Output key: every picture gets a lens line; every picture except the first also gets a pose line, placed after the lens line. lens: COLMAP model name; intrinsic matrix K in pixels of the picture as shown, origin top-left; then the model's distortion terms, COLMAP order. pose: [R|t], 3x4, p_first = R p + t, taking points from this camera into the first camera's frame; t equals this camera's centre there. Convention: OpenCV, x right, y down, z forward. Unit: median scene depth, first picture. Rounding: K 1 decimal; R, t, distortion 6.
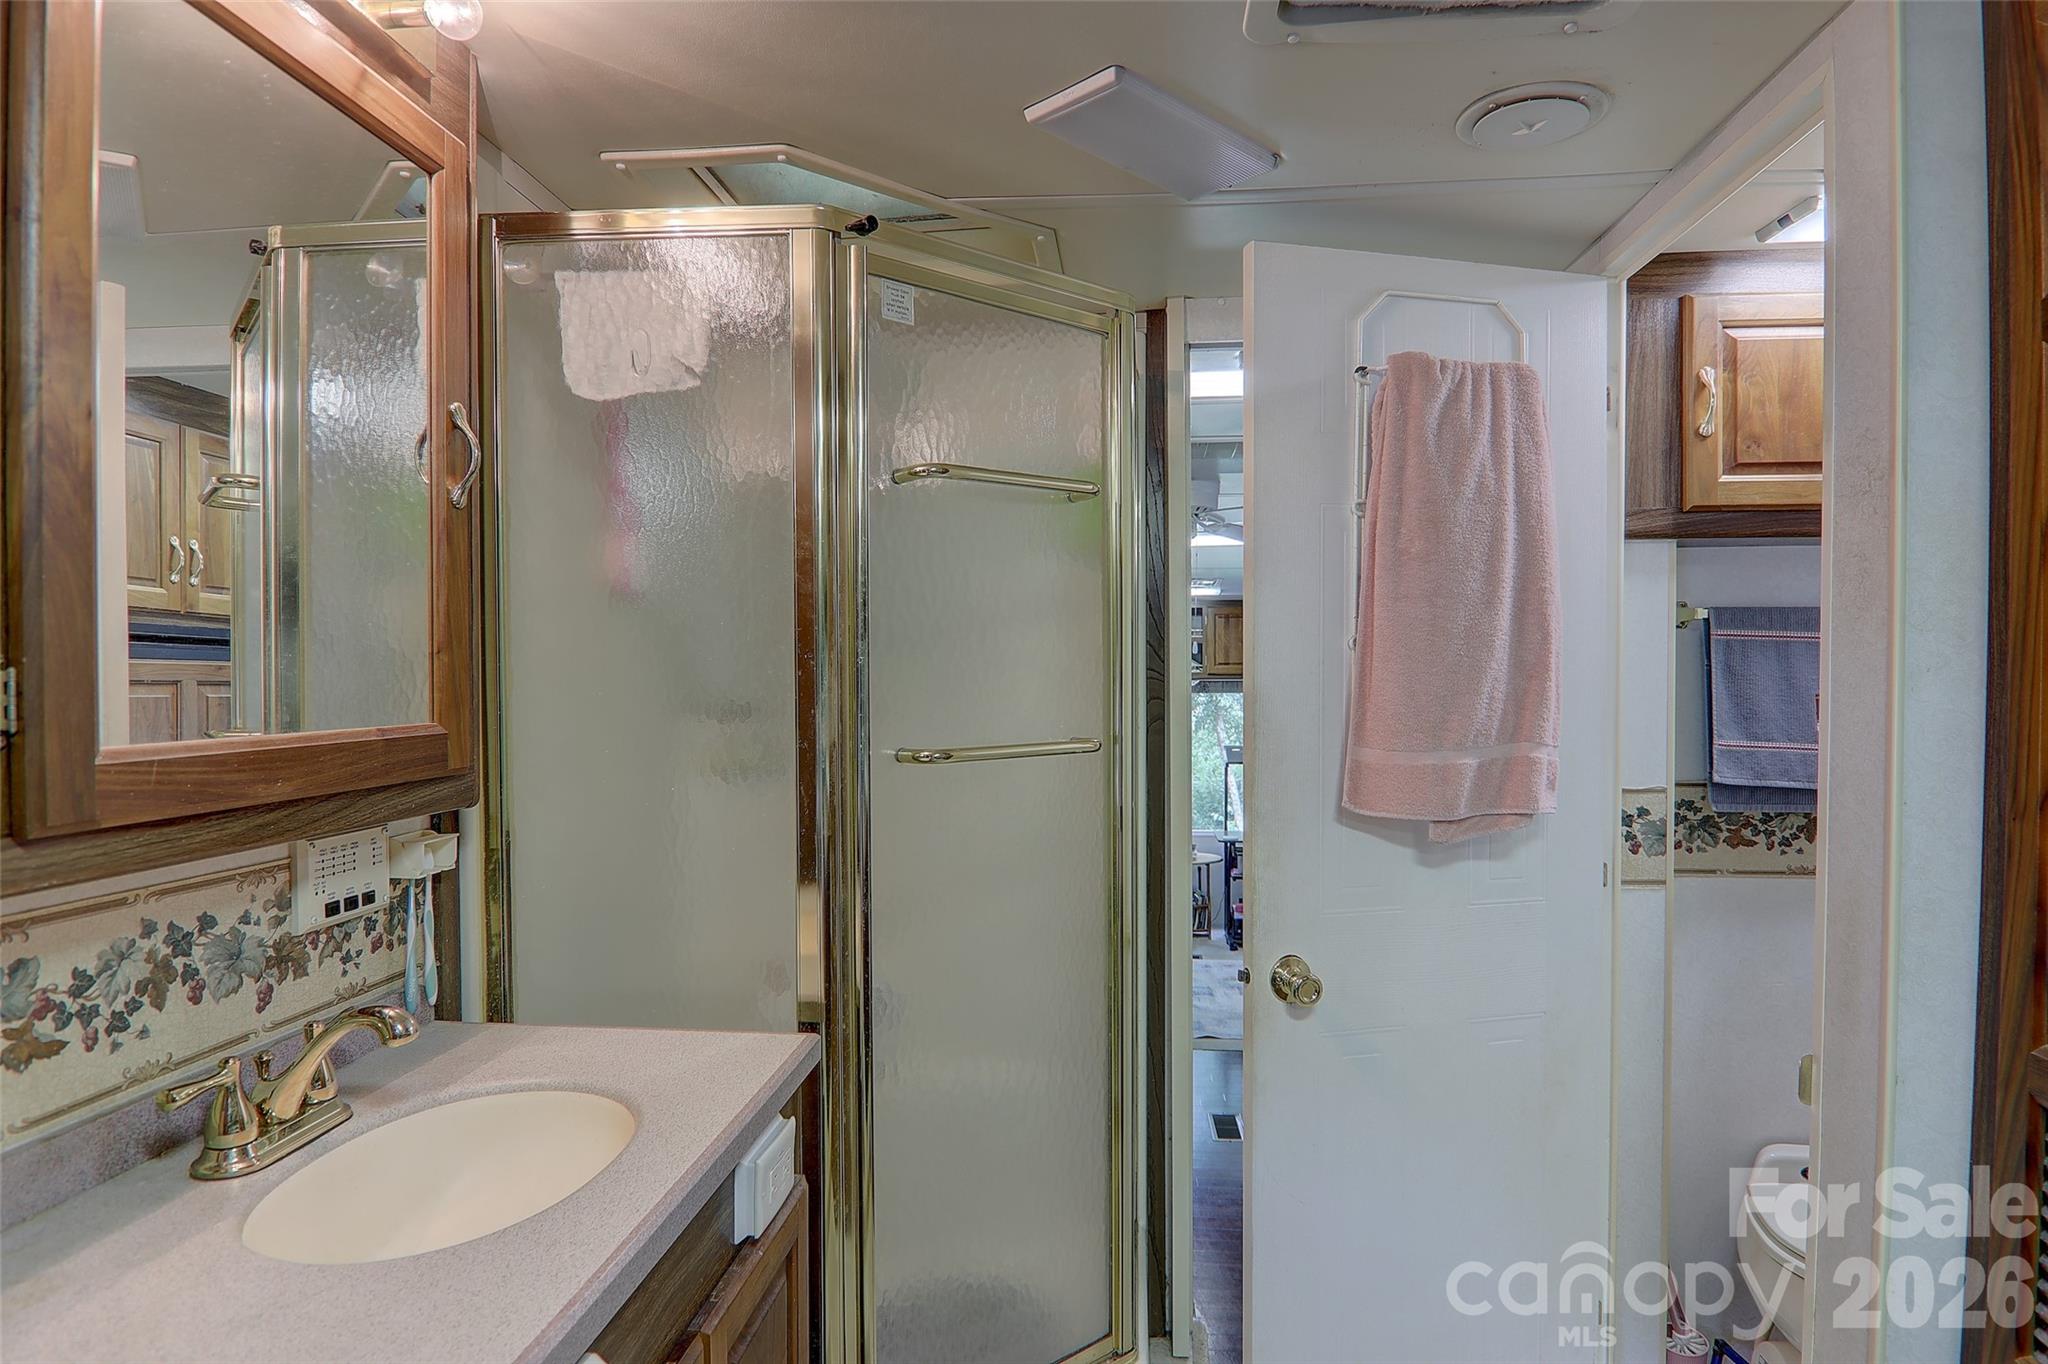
lens RADIAL K [[1128.1, 0, 1020.3], [0, 1128.1, 690.0], [0, 0, 1]] dist [-0.027229, -0.003462]
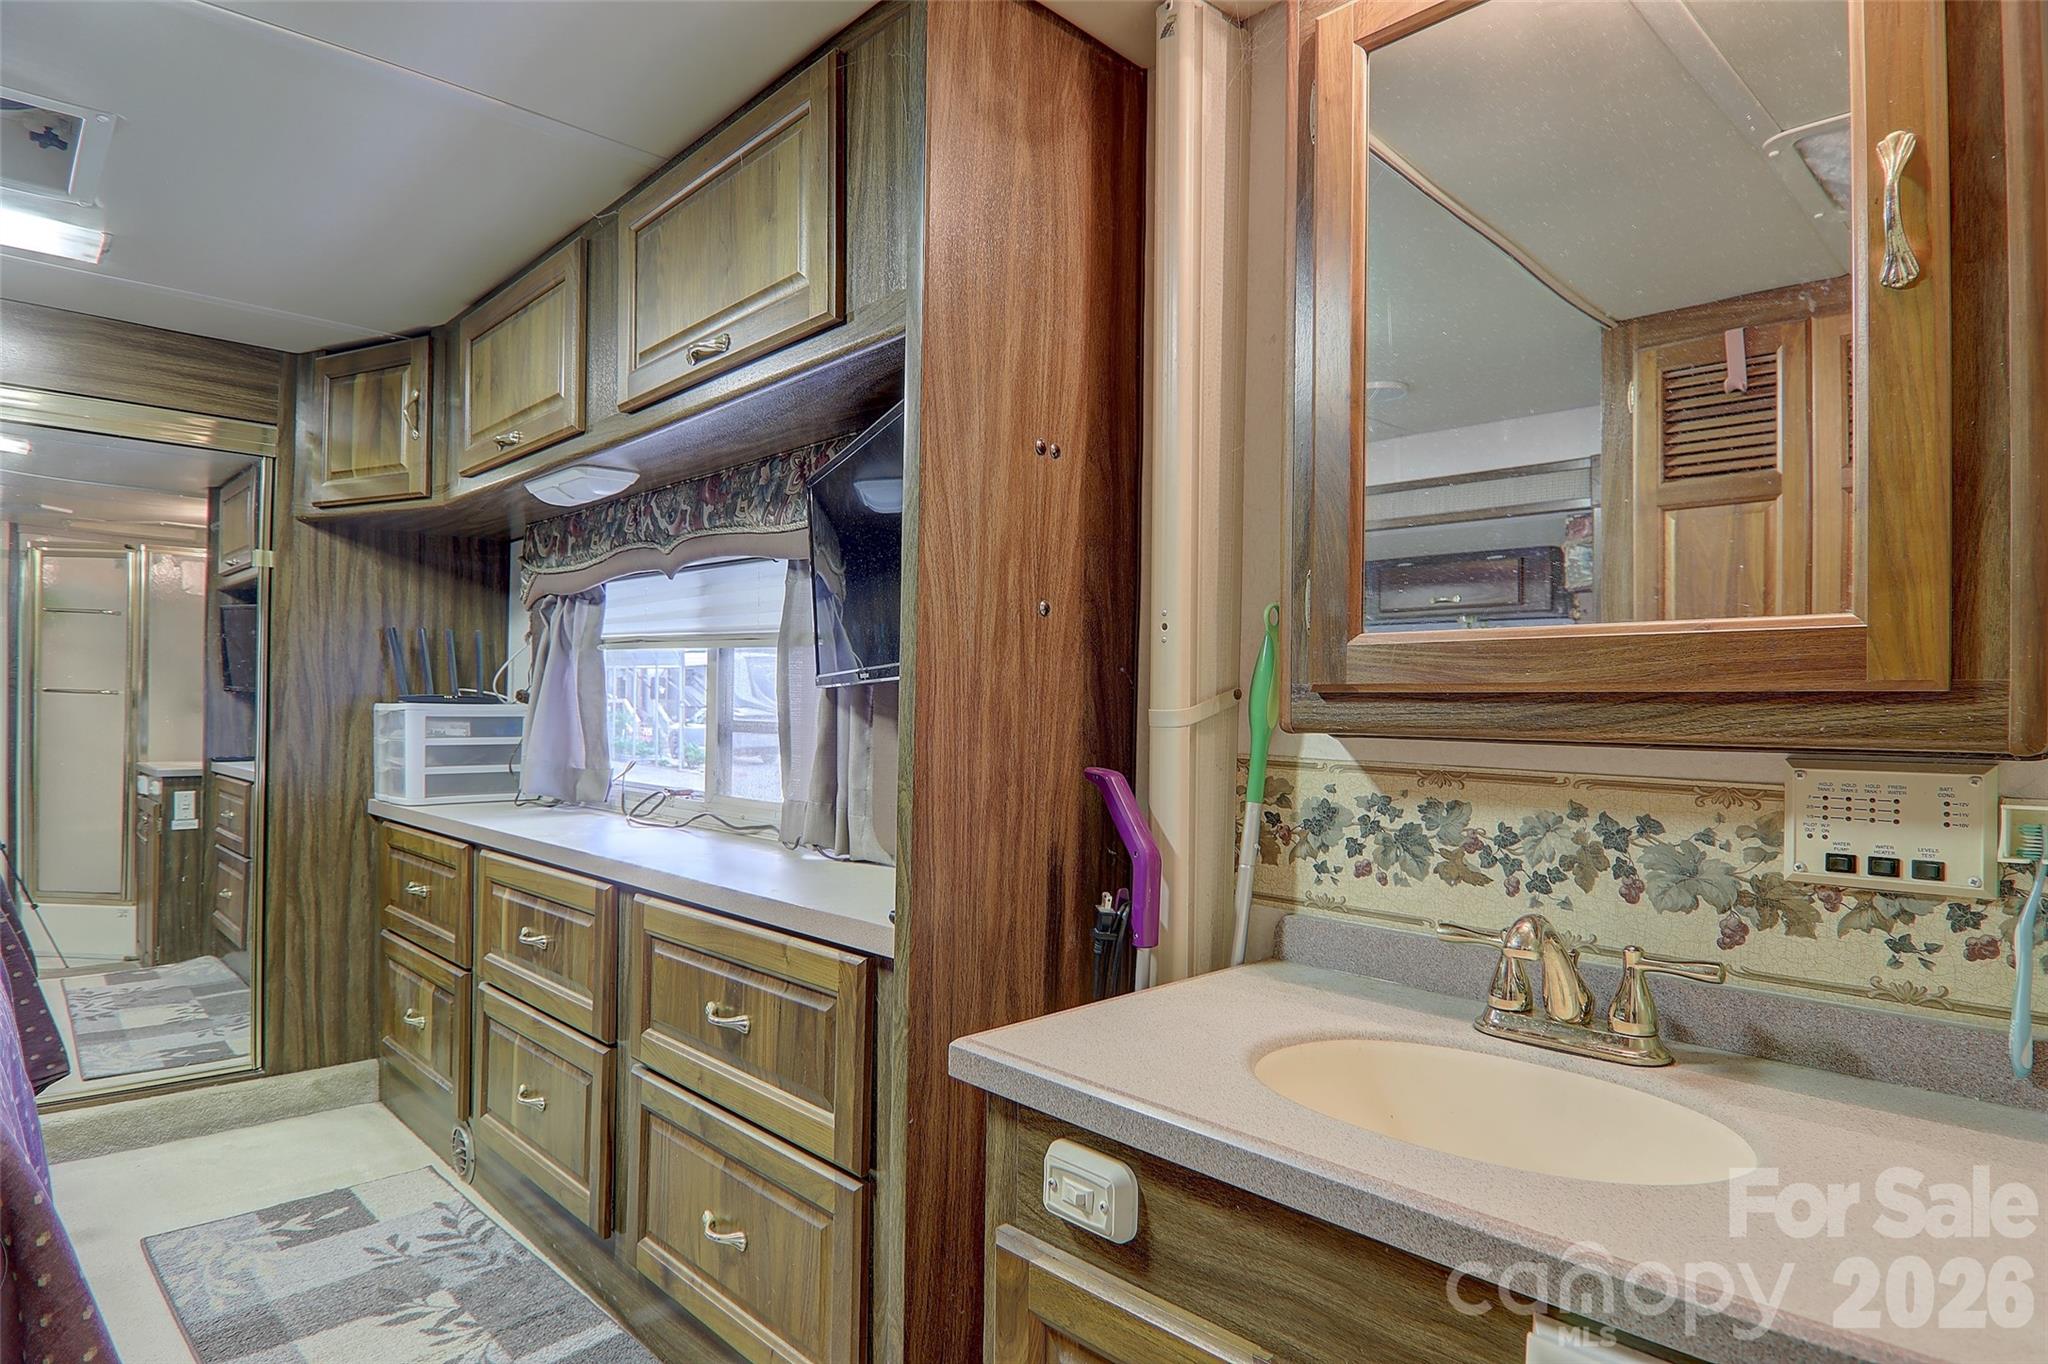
lens RADIAL K [[1128.1, 0, 1021.2], [0, 1128.1, 684.8], [0, 0, 1]] dist [-0.027229, -0.003462]
pose [[-0.642745, -0.018546, -0.765855, 0.389804], [-0.021640, 0.999748, -0.006048, 0.102663], [0.765774, 0.012686, -0.642984, 1.213754]]
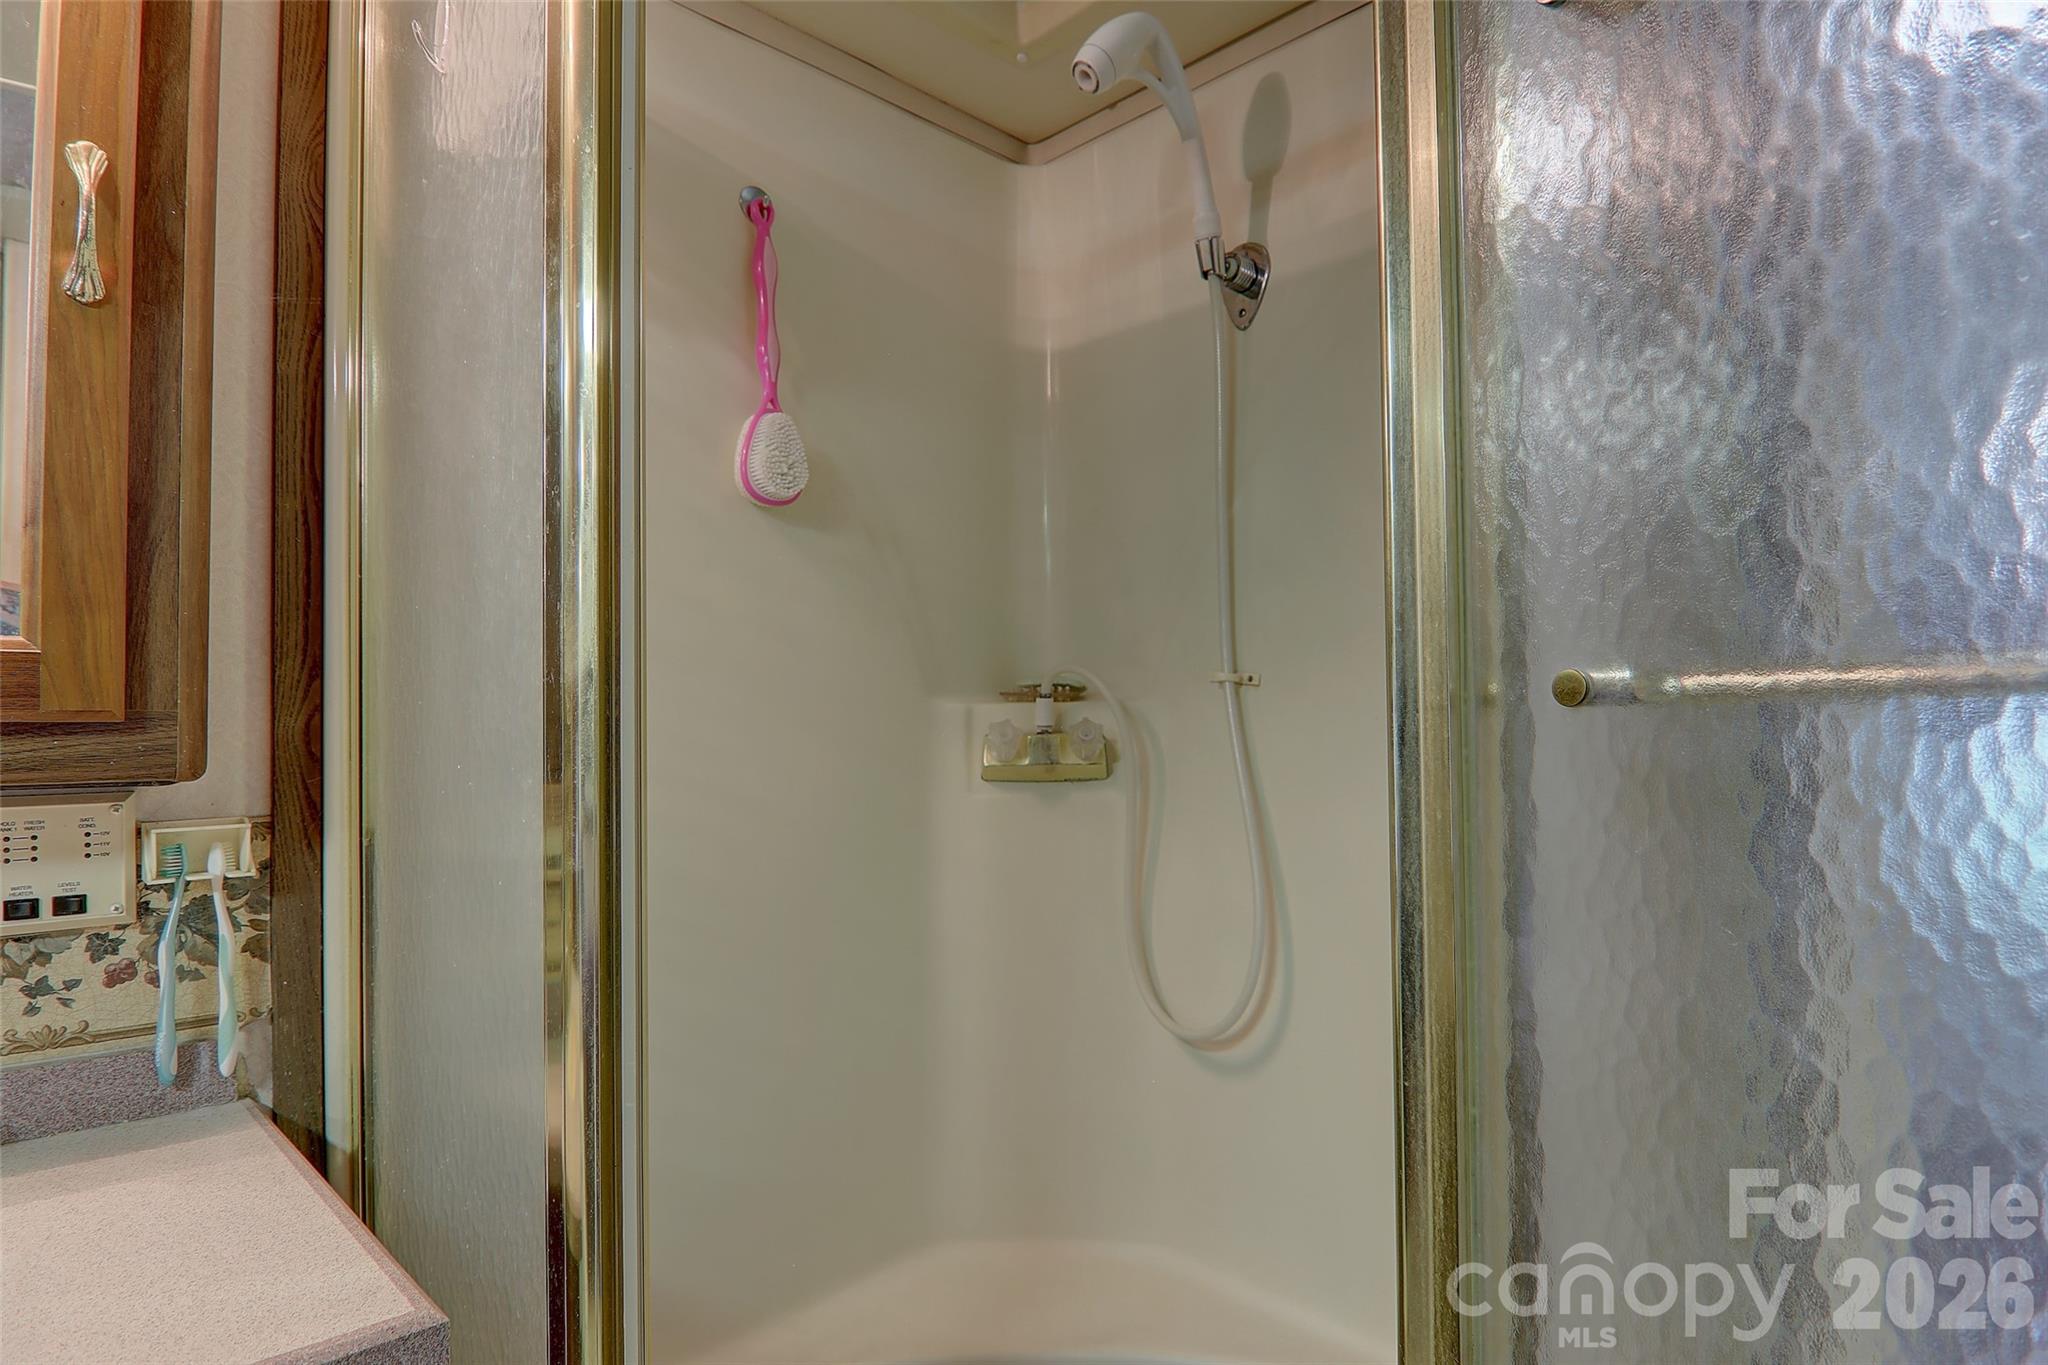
lens RADIAL K [[1128.1, 0, 1029.5], [0, 1128.1, 710.4], [0, 0, 1]] dist [-0.027229, -0.003462]
pose [[0.759781, -0.019776, -0.649878, 0.371646], [0.002514, 0.999619, -0.027479, 0.103876], [0.650174, 0.019244, 0.759542, 1.043654]]
